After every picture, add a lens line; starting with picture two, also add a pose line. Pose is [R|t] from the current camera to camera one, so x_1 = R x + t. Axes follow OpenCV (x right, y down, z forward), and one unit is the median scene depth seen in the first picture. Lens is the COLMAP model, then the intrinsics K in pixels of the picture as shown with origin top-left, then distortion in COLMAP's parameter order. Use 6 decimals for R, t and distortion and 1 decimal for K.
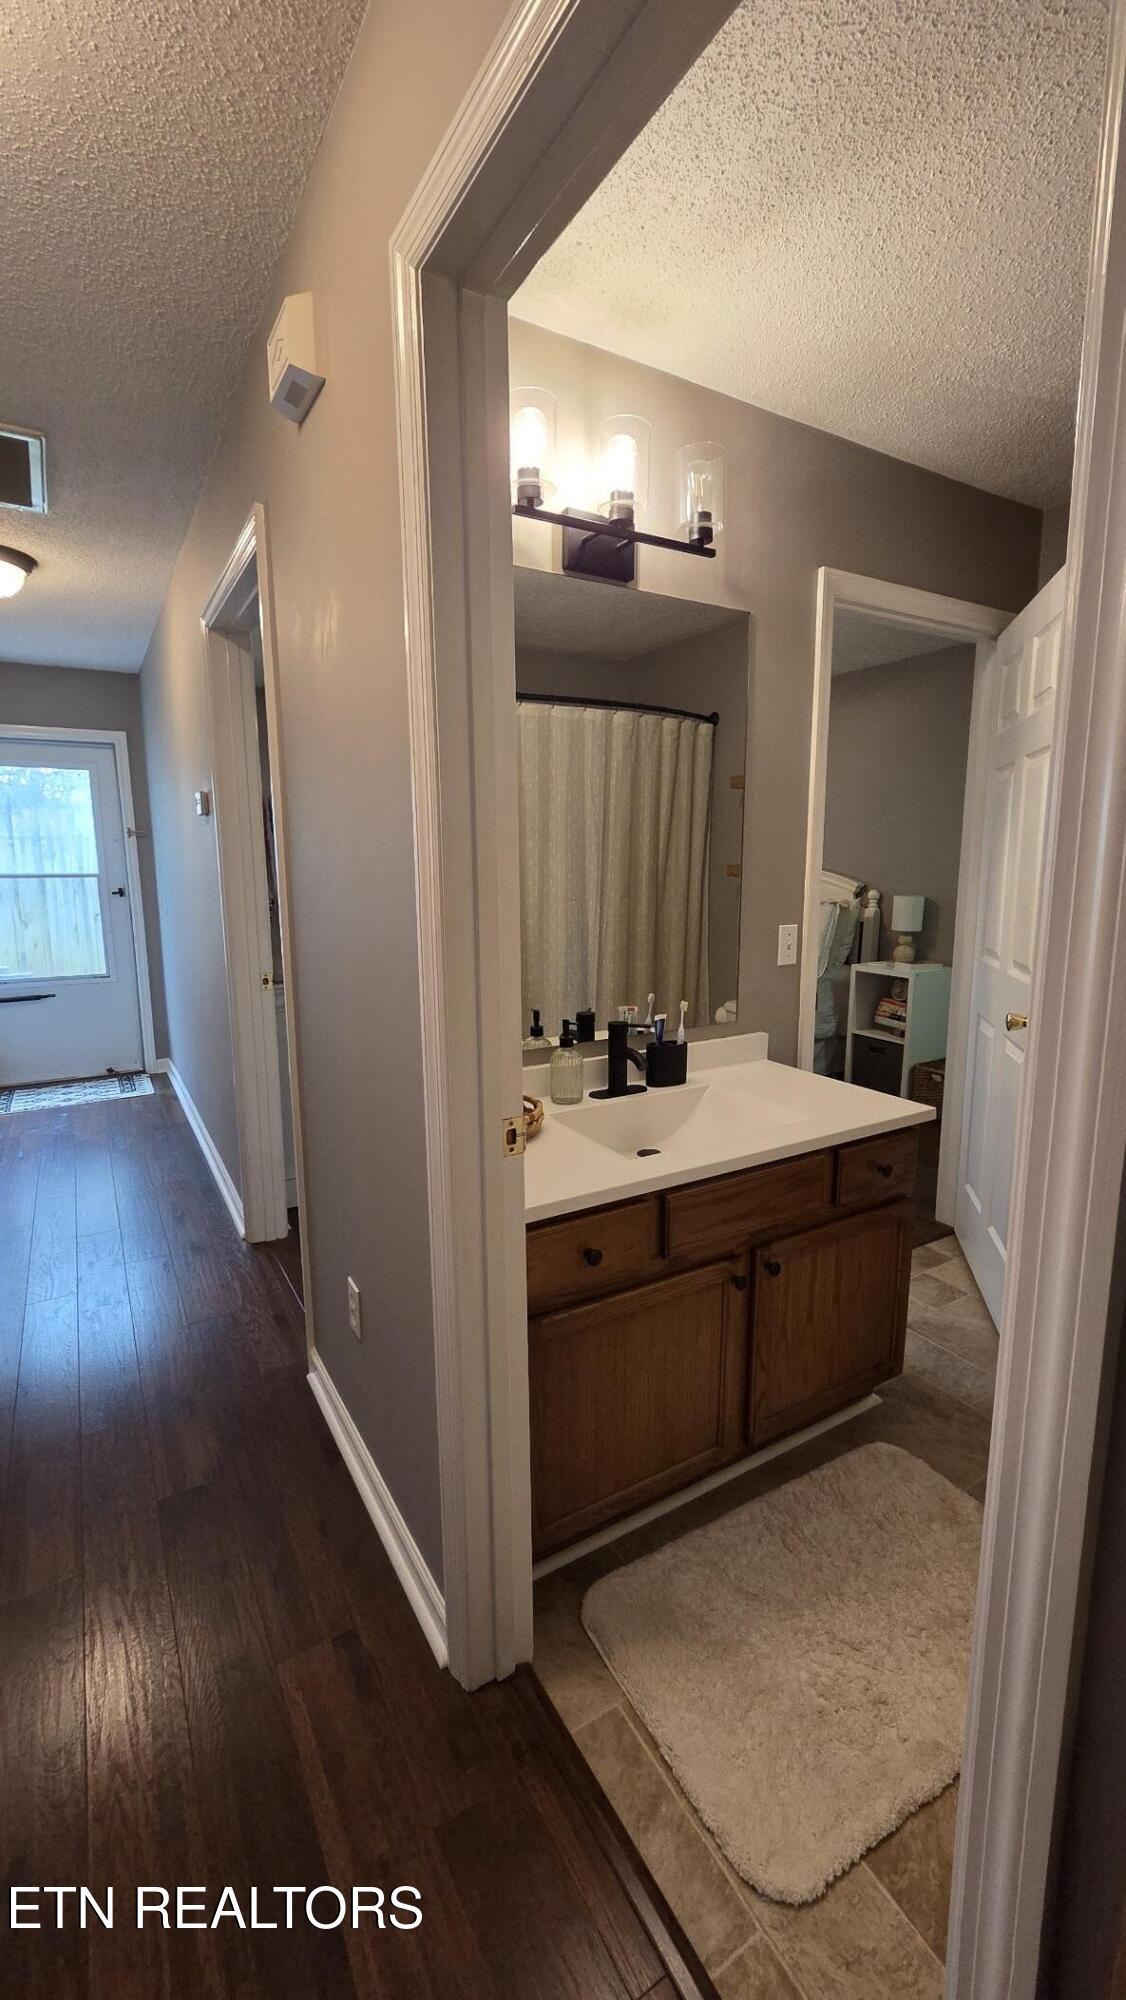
lens RADIAL K [[824.3, 0, 565.8], [0, 824.3, 993.1], [0, 0, 1]] dist [0.008997, -0.006681]
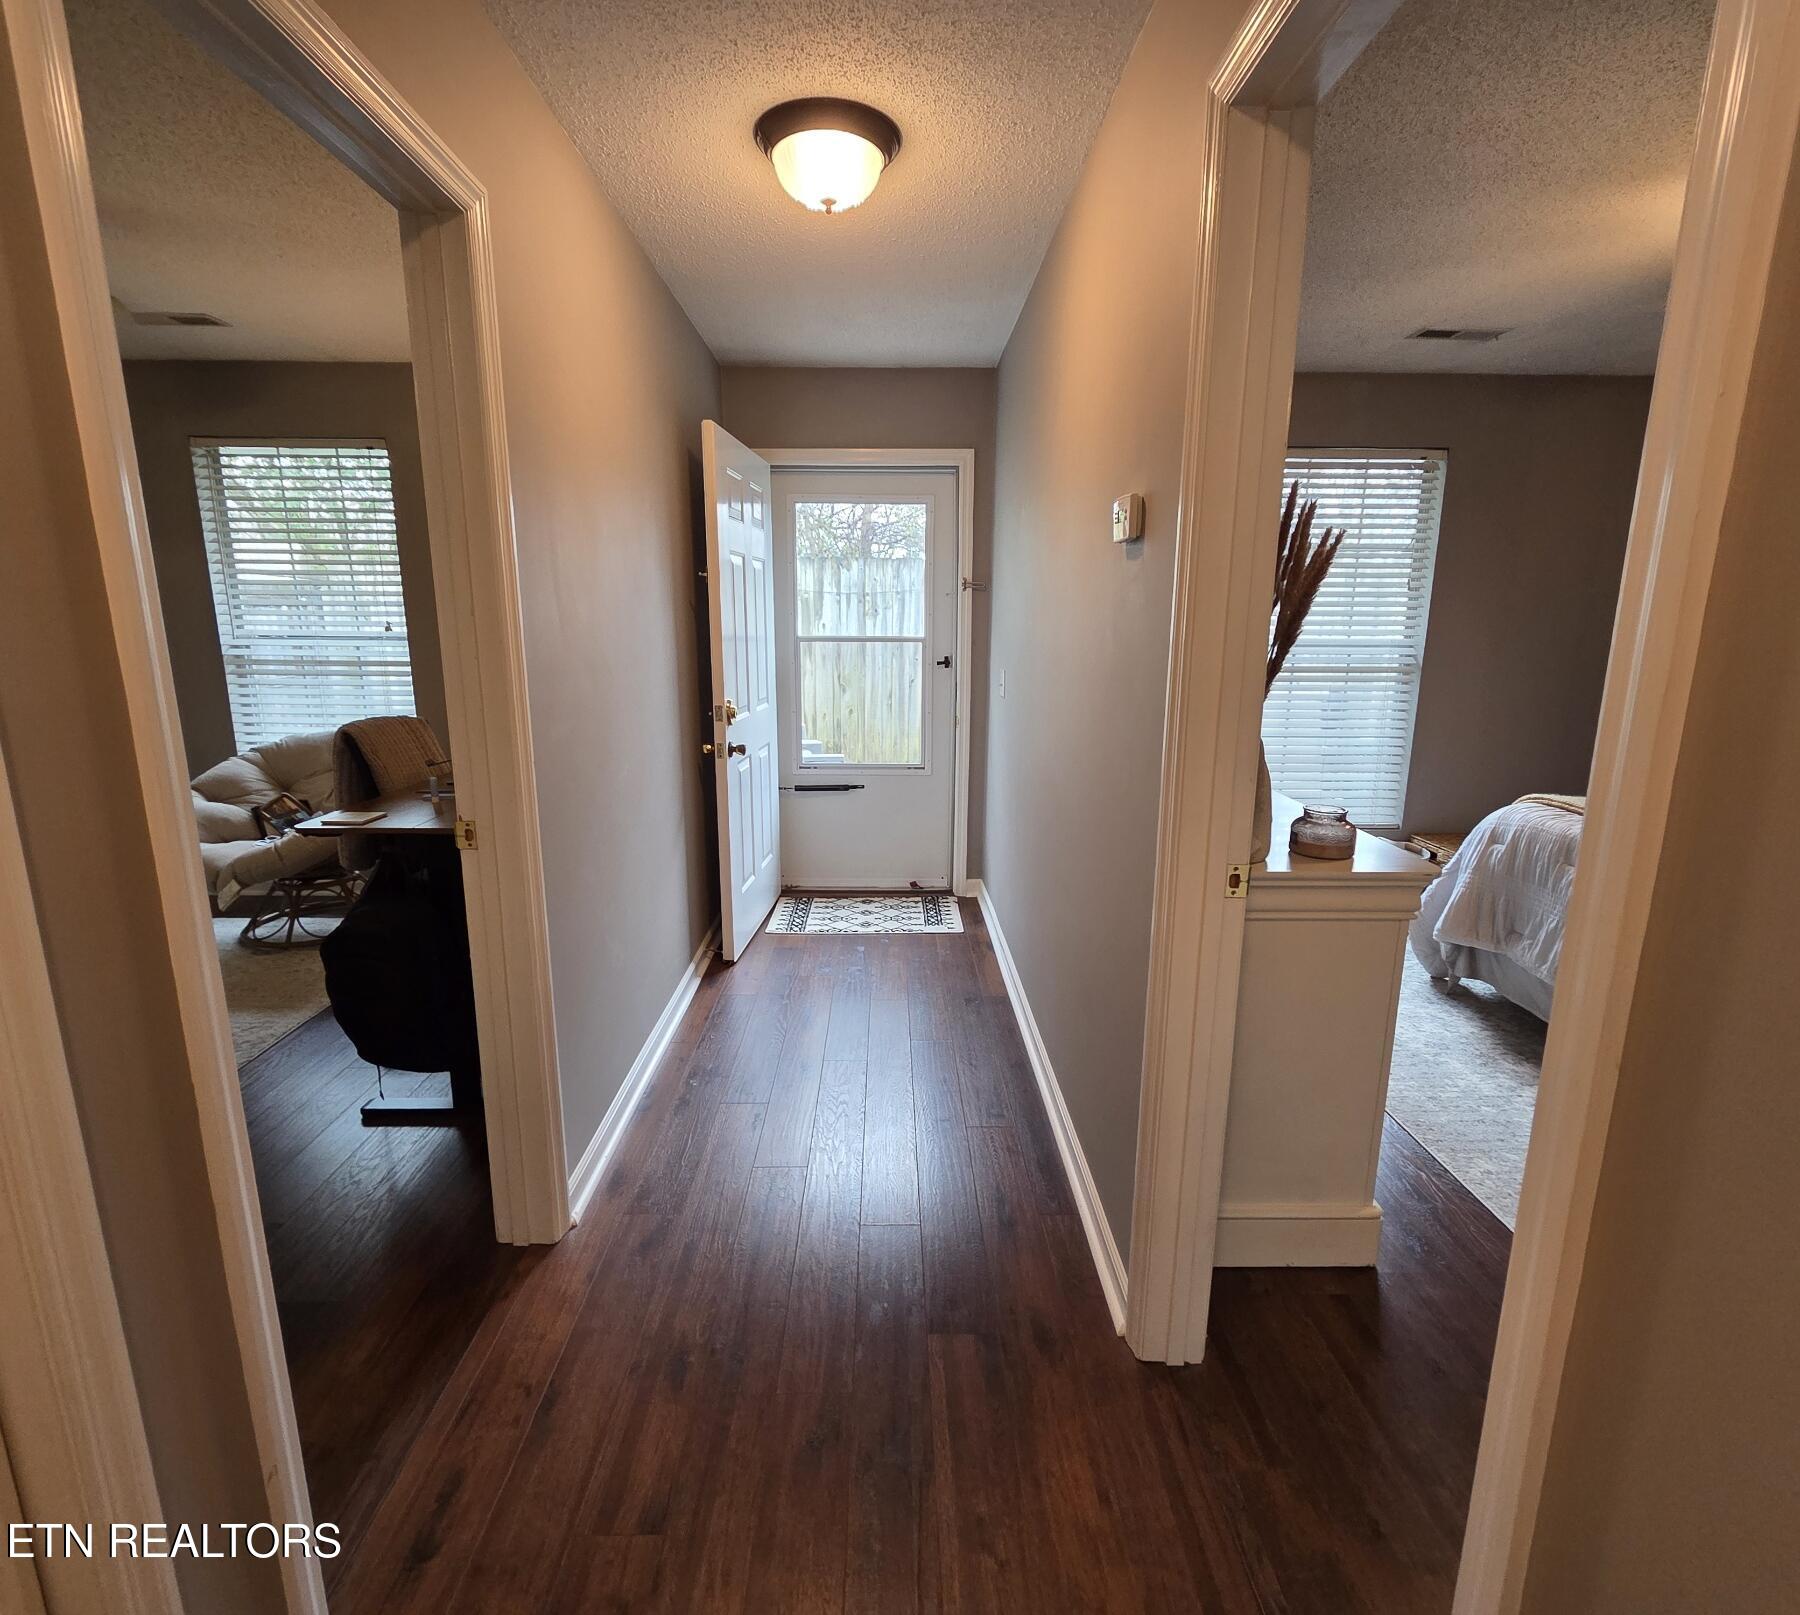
lens RADIAL K [[882.1, 0, 897.1], [0, 882.1, 803.7], [0, 0, 1]] dist [0.000219, -0.000327]
pose [[0.866110, 0.111330, -0.487298, -0.389167], [-0.089257, 0.993659, 0.068374, -0.103382], [0.491820, -0.015725, 0.870555, 0.612826]]
